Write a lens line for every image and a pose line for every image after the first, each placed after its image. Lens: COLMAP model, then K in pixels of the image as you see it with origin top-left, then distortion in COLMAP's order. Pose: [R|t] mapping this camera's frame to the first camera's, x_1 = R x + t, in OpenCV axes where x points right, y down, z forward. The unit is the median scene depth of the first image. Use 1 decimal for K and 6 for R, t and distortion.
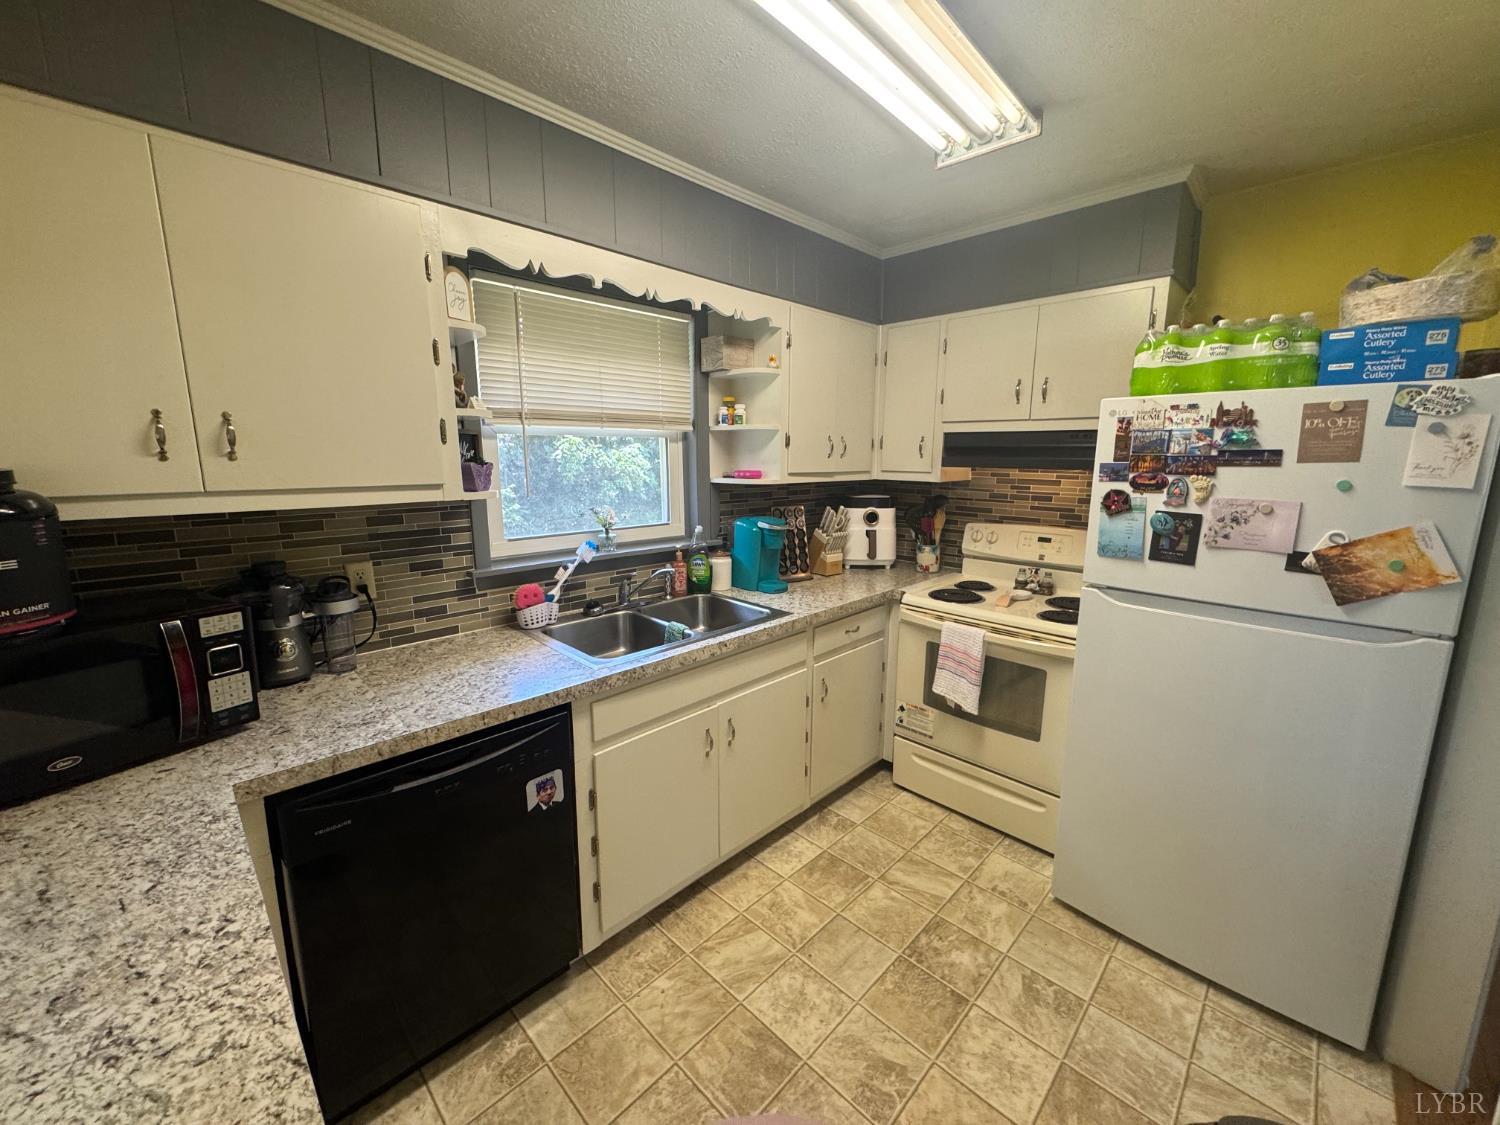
lens RADIAL K [[594.8, 0, 750.0], [0, 594.8, 562.5], [0, 0, 1]] dist [0.000479, 0.000643]
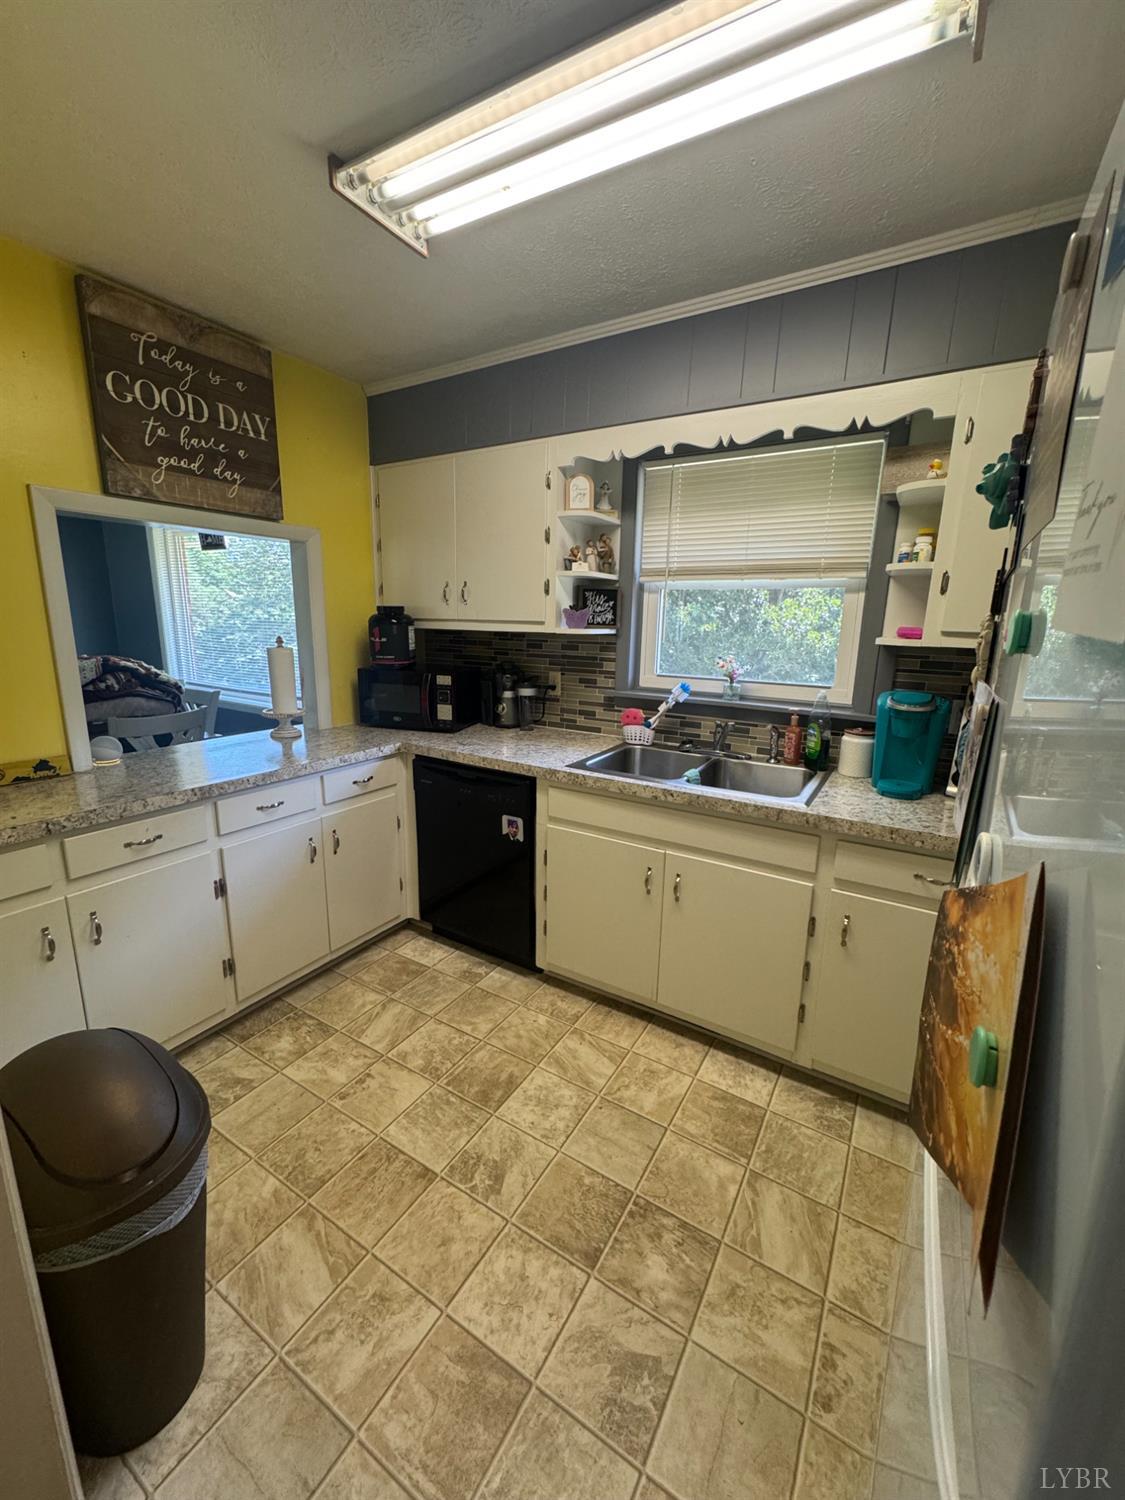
lens RADIAL K [[594.8, 0, 565.1], [0, 594.8, 749.8], [0, 0, 1]] dist [0.000479, 0.000643]
pose [[0.228027, 0.213497, -0.949959, 1.045226], [-0.195483, 0.965836, 0.170141, -0.083499], [0.953829, 0.146904, 0.261971, 0.691713]]
